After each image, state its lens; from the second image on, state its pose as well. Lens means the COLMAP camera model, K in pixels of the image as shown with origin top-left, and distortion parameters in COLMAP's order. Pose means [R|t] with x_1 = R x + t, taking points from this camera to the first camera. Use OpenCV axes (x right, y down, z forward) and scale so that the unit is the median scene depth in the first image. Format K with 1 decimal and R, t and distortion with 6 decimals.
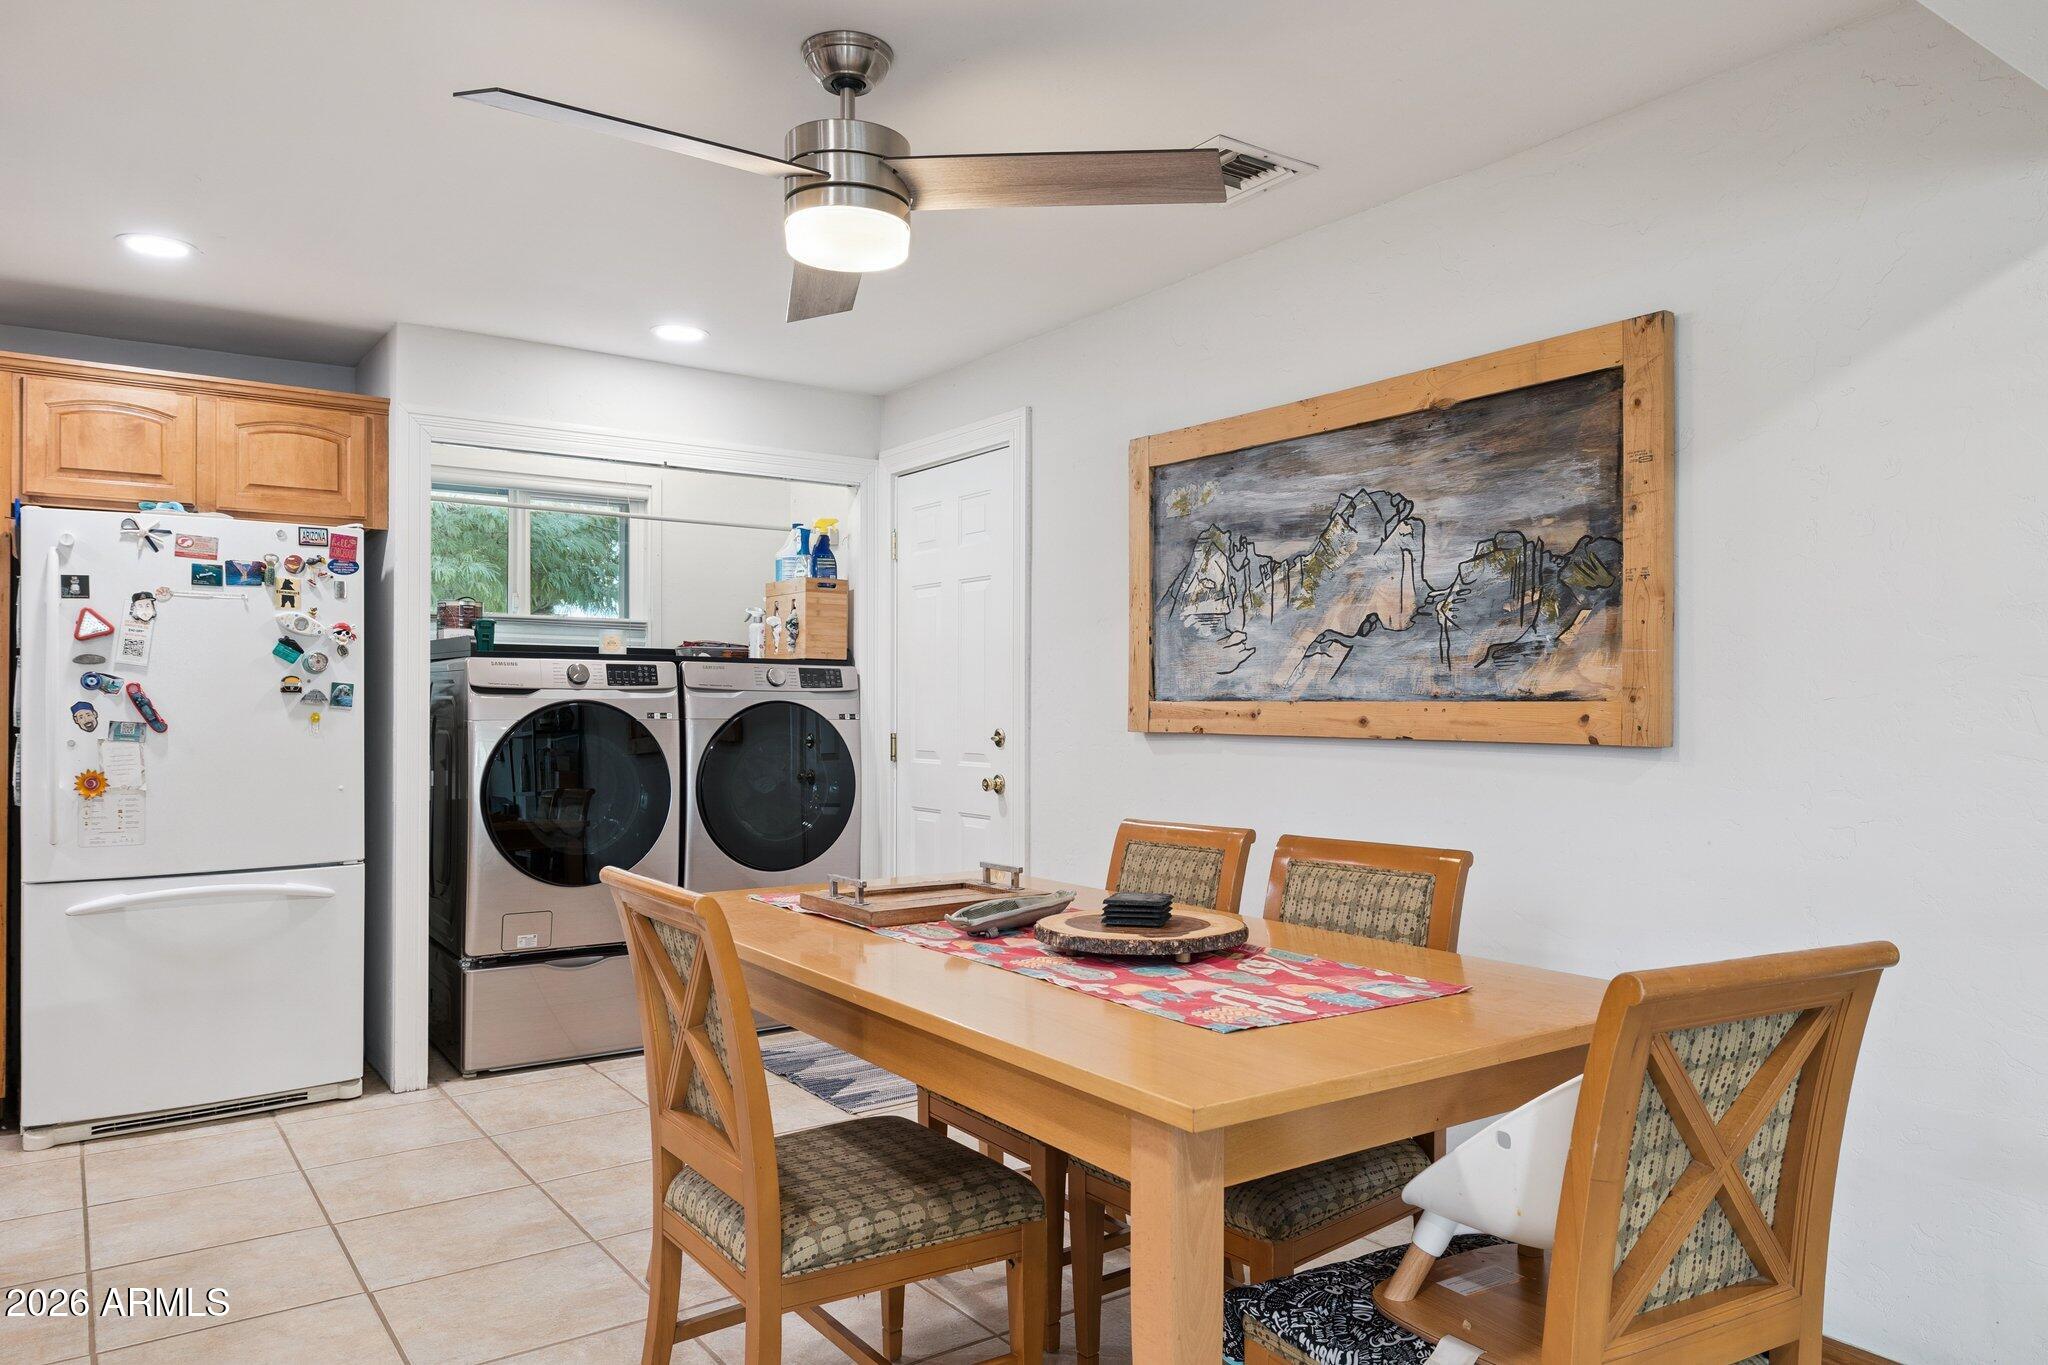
lens RADIAL K [[1369.7, 0, 1024.0], [0, 1369.7, 682.5], [0, 0, 1]] dist [0.006367, 0.000839]
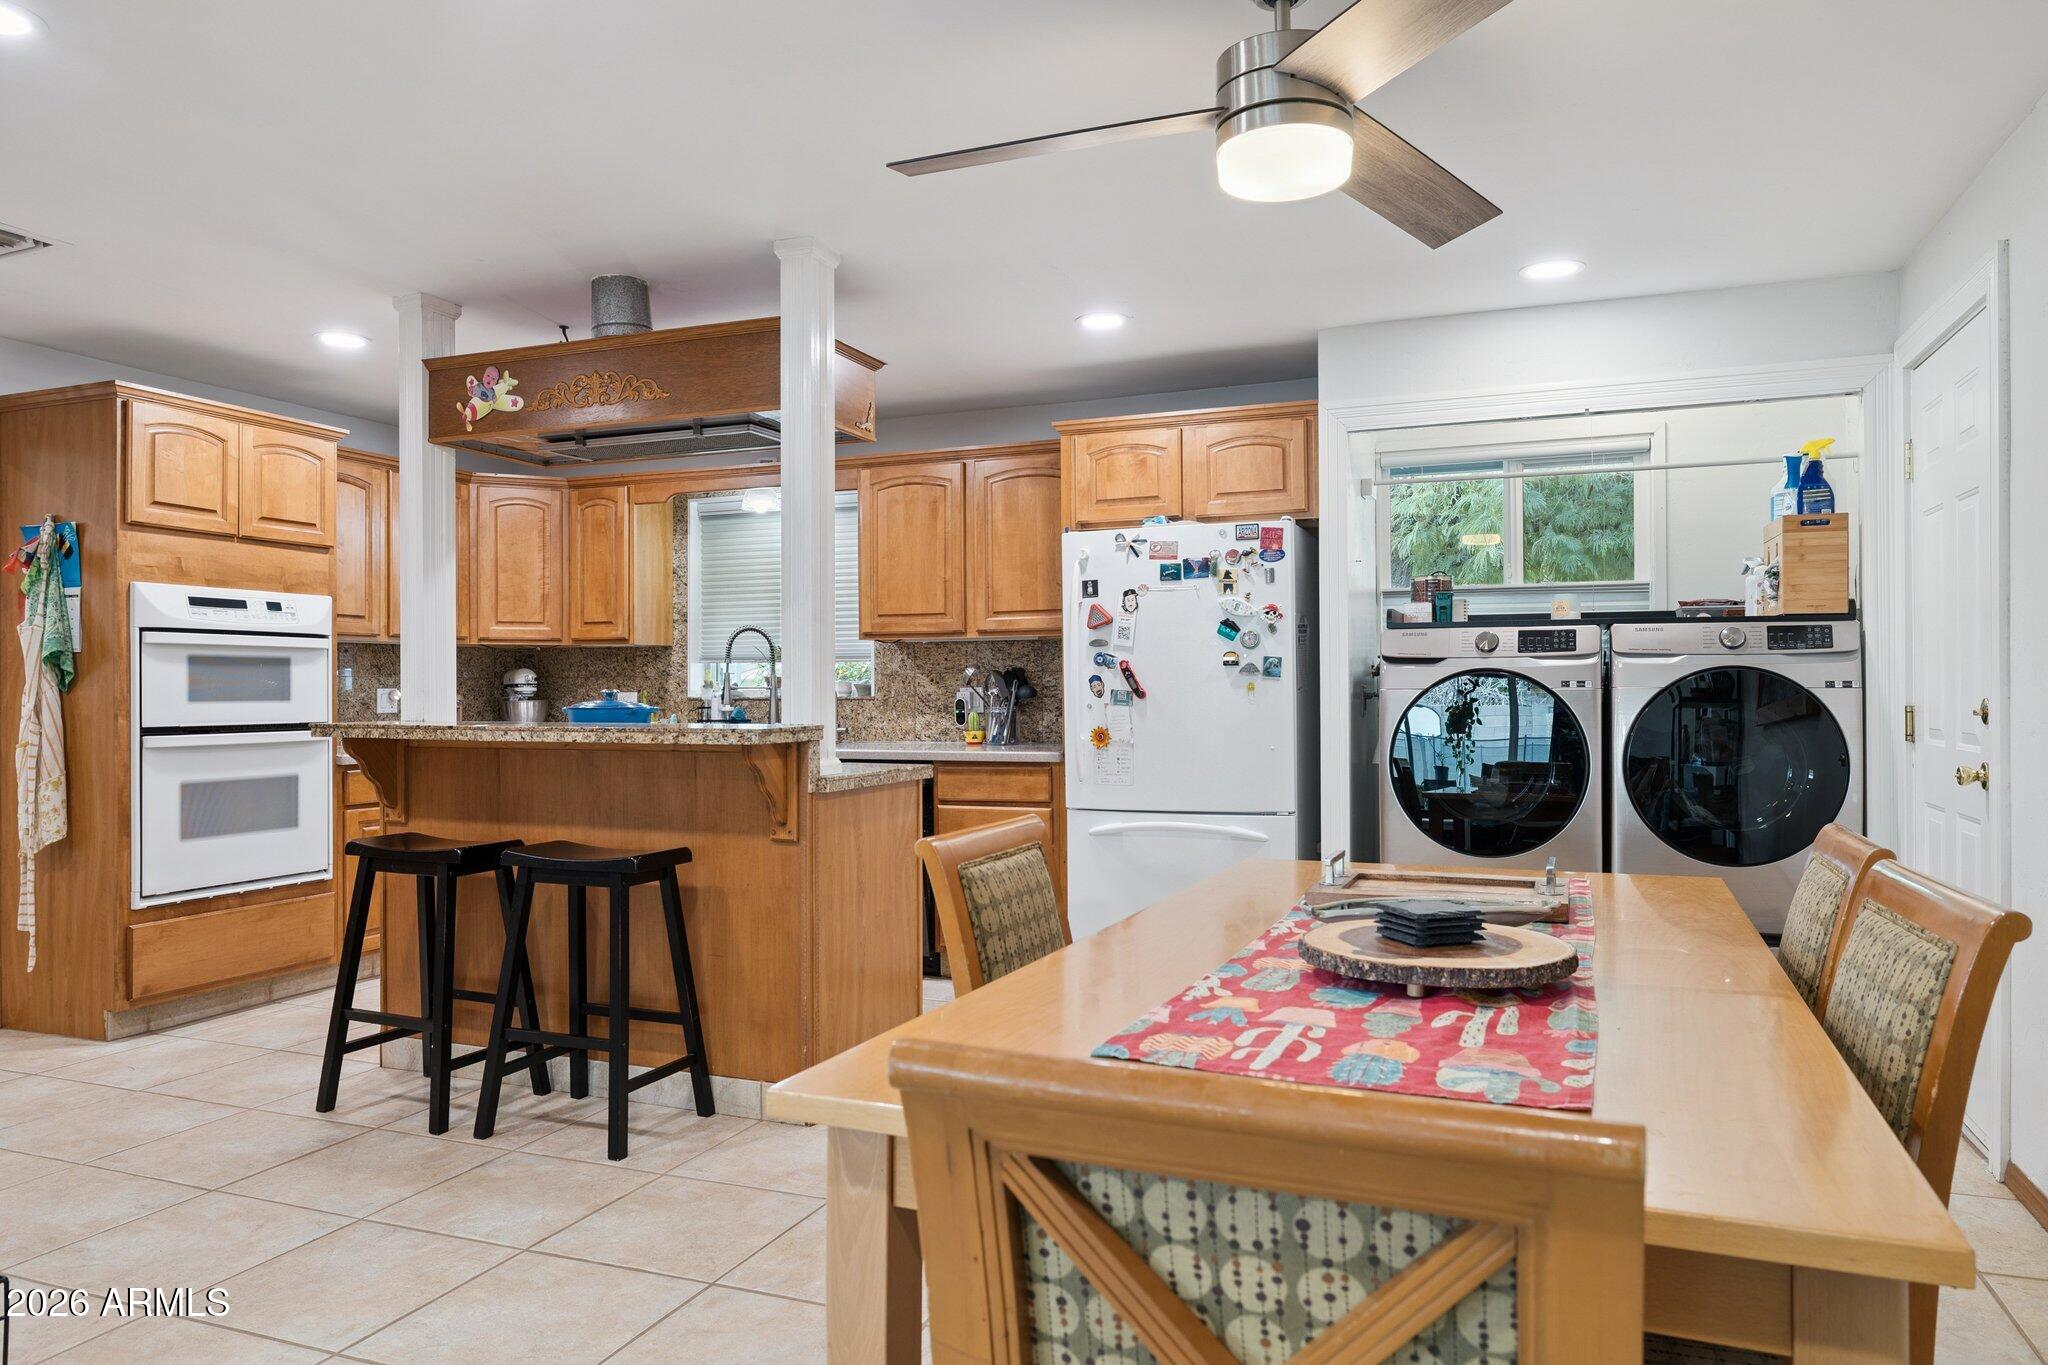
lens RADIAL K [[1313.1, 0, 1024.0], [0, 1313.1, 682.5], [0, 0, 1]] dist [-0.002935, -0.000952]
pose [[0.546030, -0.004751, -0.837752, 0.340830], [0.023124, 0.999688, 0.009403, 0.007676], [0.837446, -0.024507, 0.545970, 0.247859]]
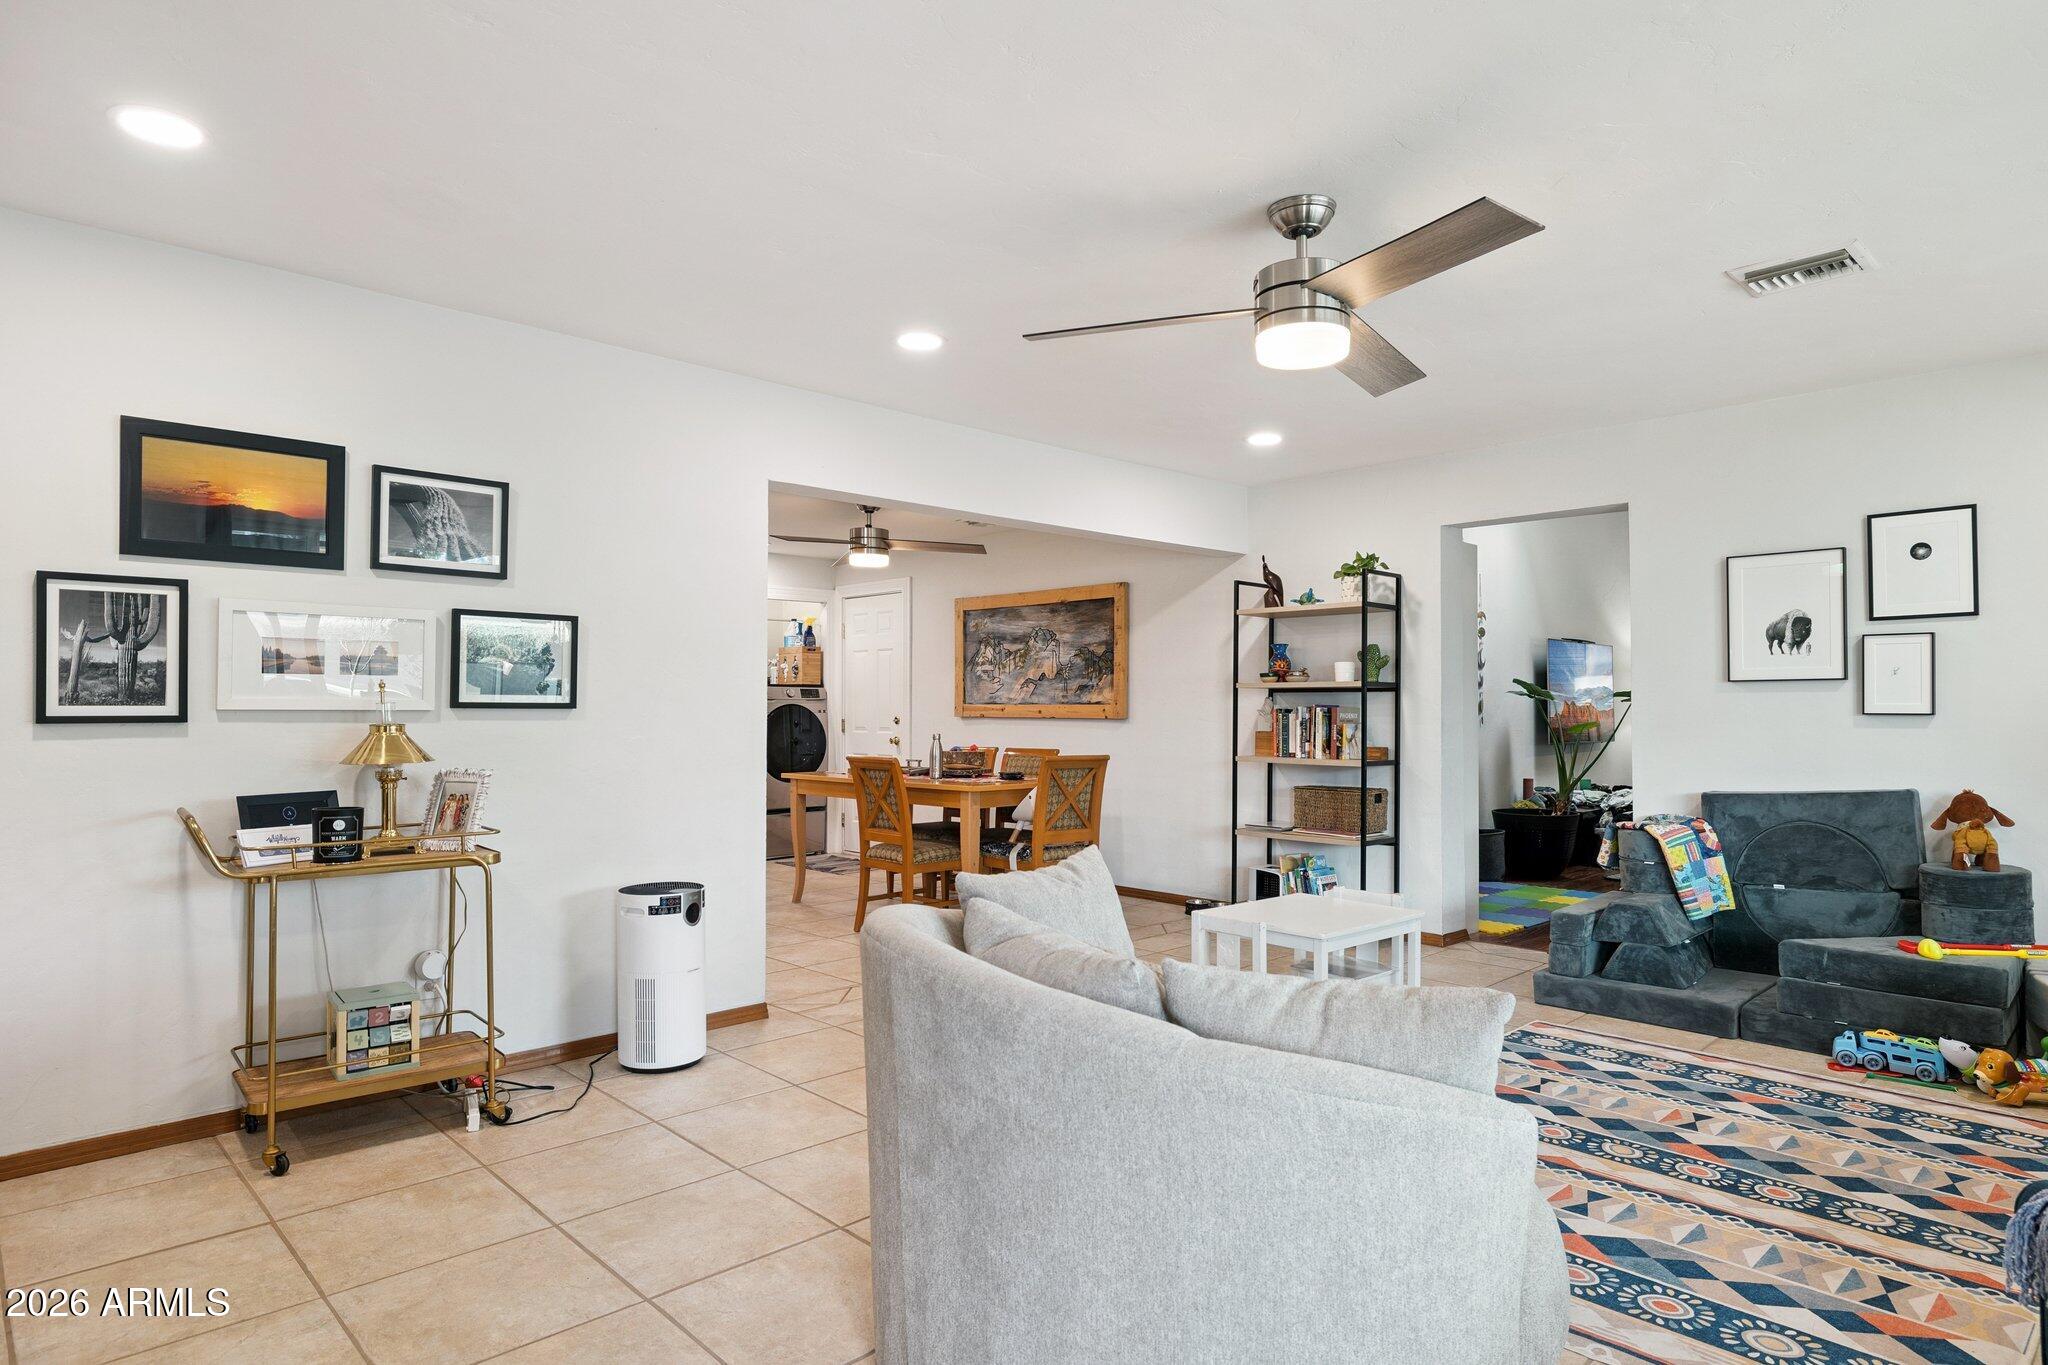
lens RADIAL K [[1154.0, 0, 1024.0], [0, 1154.0, 682.5], [0, 0, 1]] dist [0.000388, -0.000126]
pose [[0.989425, -0.003349, 0.145005, -0.105635], [0.003209, 0.999994, 0.001198, -0.028643], [-0.145008, -0.000720, 0.989430, -1.115078]]
